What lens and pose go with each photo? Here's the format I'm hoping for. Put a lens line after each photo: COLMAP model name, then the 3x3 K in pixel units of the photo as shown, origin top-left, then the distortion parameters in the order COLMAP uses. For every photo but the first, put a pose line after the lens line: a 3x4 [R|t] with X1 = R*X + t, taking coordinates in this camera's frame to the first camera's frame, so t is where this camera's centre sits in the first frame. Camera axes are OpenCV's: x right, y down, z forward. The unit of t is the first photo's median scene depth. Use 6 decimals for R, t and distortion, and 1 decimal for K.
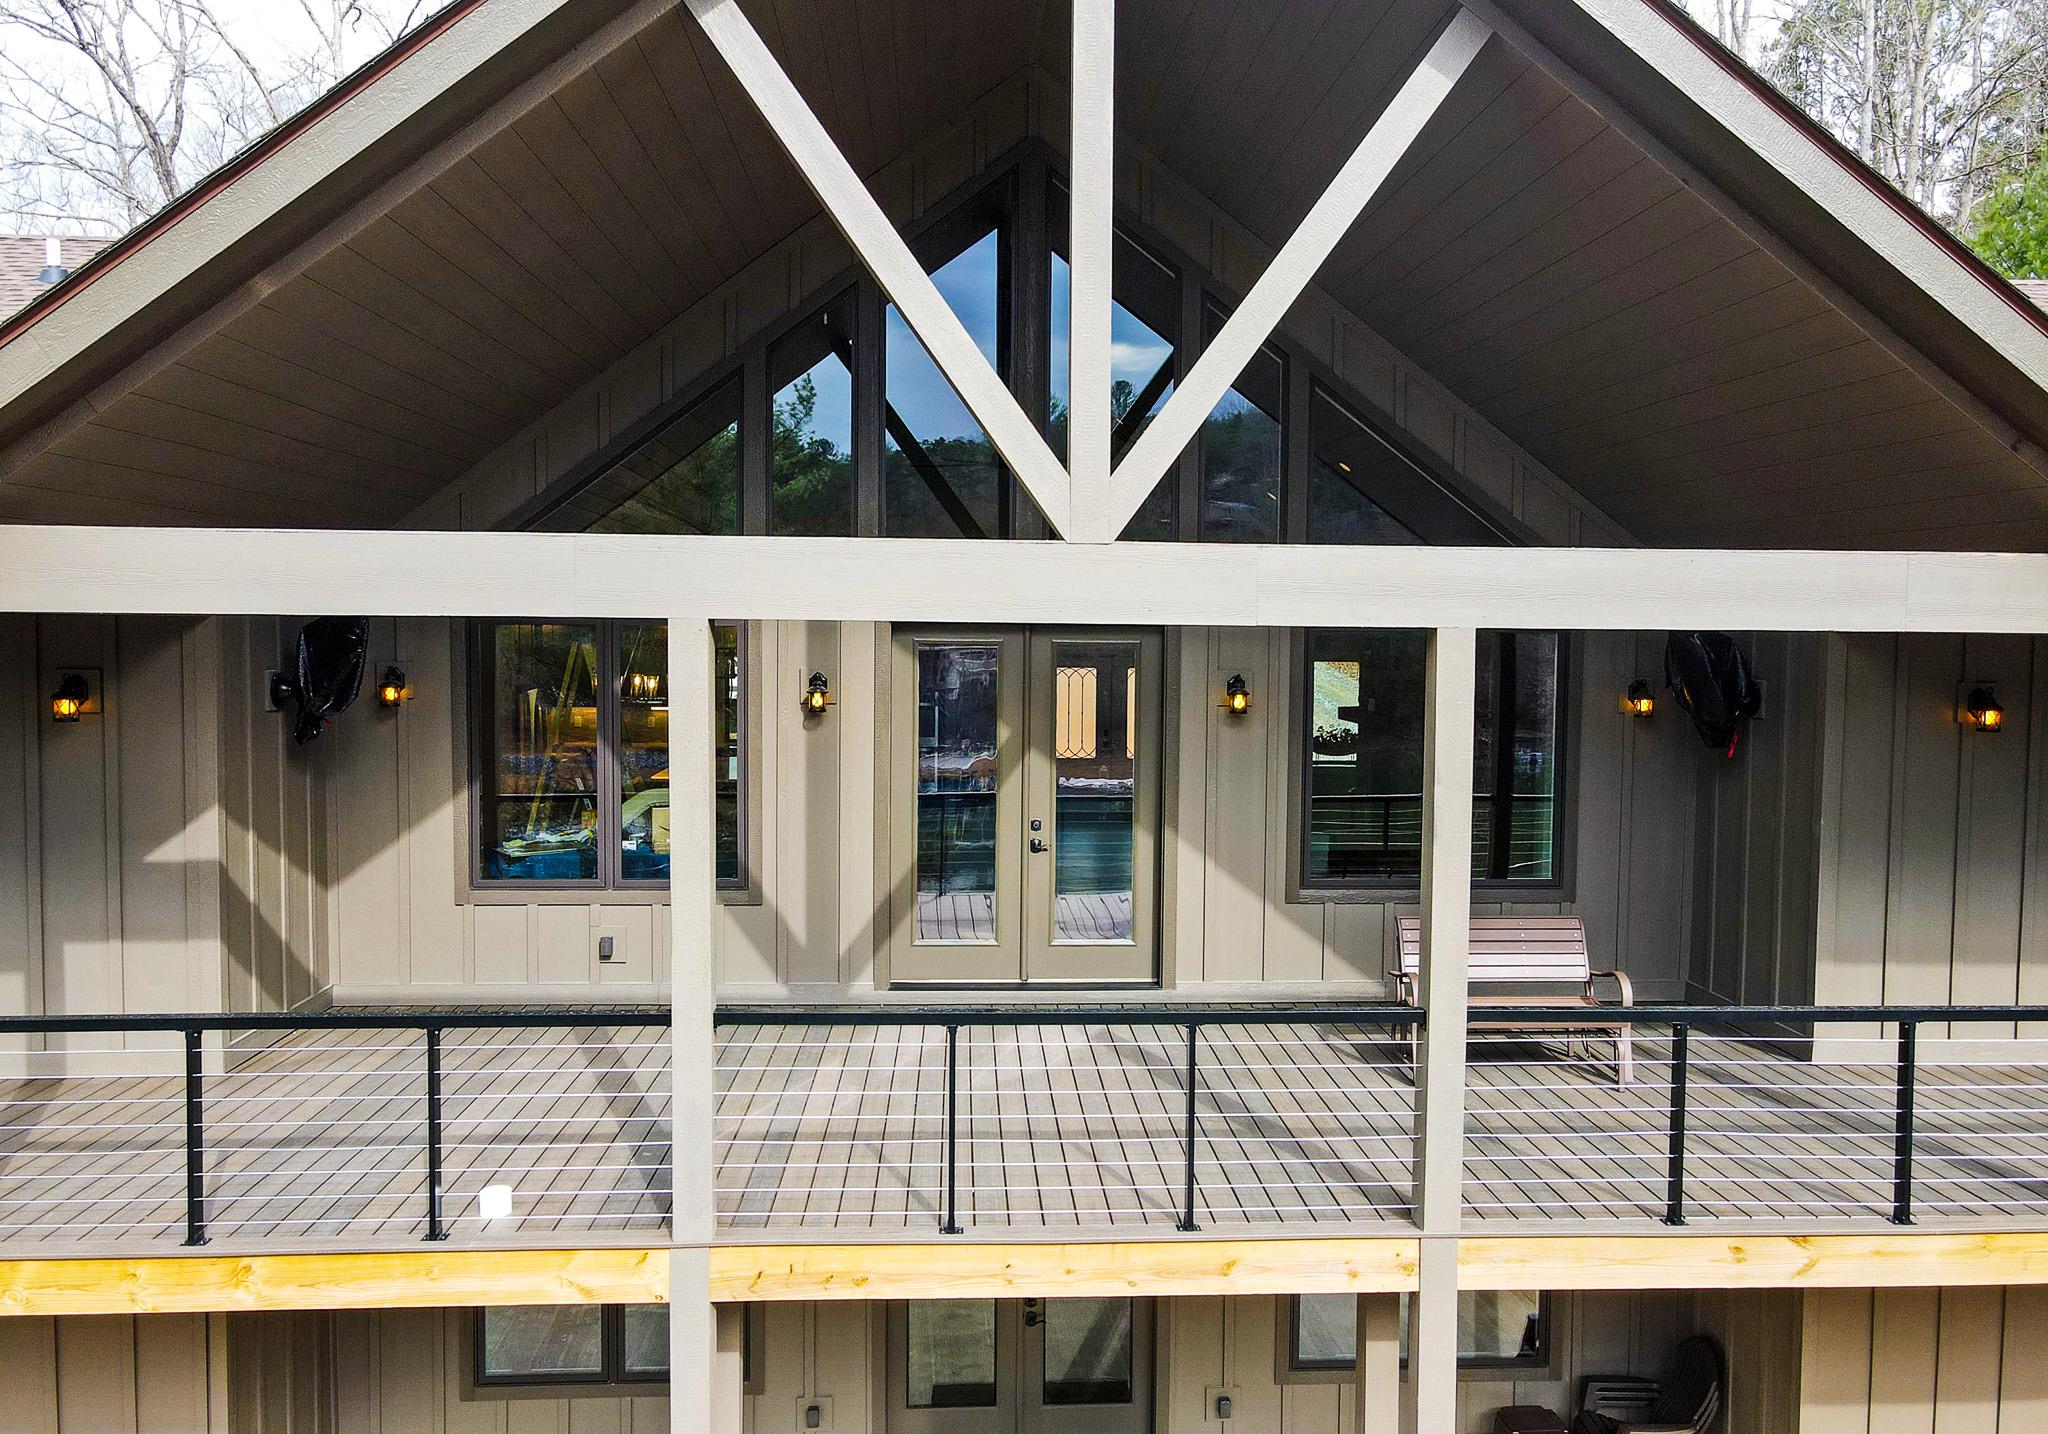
lens RADIAL K [[1526.1, 0, 1031.5], [0, 1526.1, 714.7], [0, 0, 1]] dist [0.012751, 0.016344]
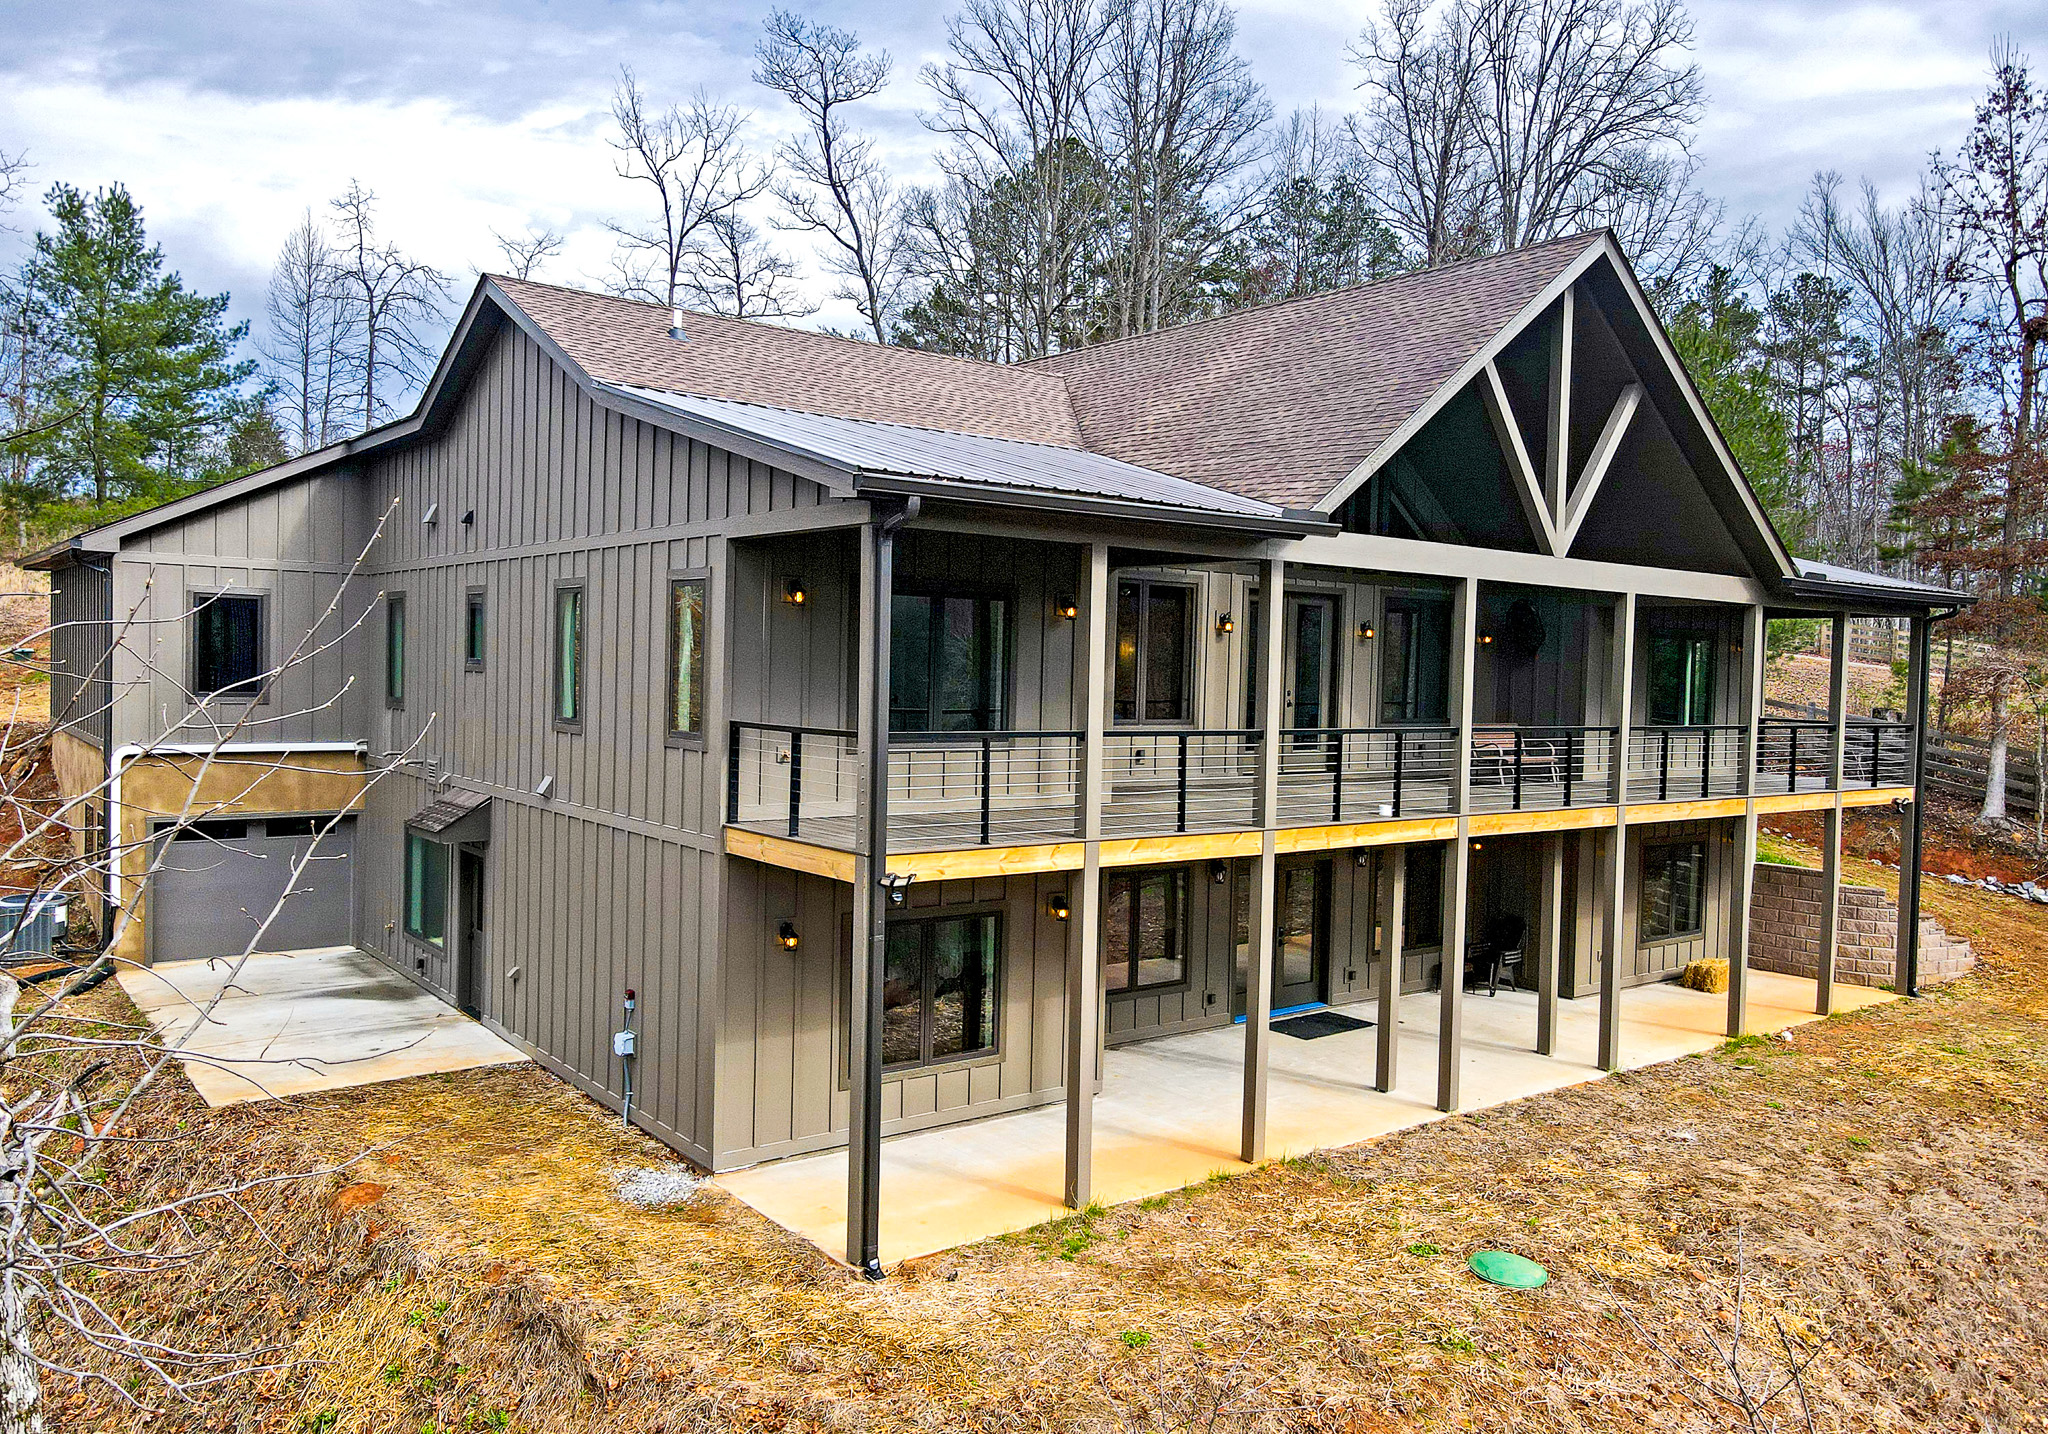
lens RADIAL K [[1526.1, 0, 1035.5], [0, 1526.1, 716.3], [0, 0, 1]] dist [0.012751, 0.016344]
pose [[0.811329, -0.008136, 0.584533, -2.326352], [0.029492, 0.999200, -0.027026, 0.222985], [-0.583845, 0.039166, 0.810920, -0.694725]]
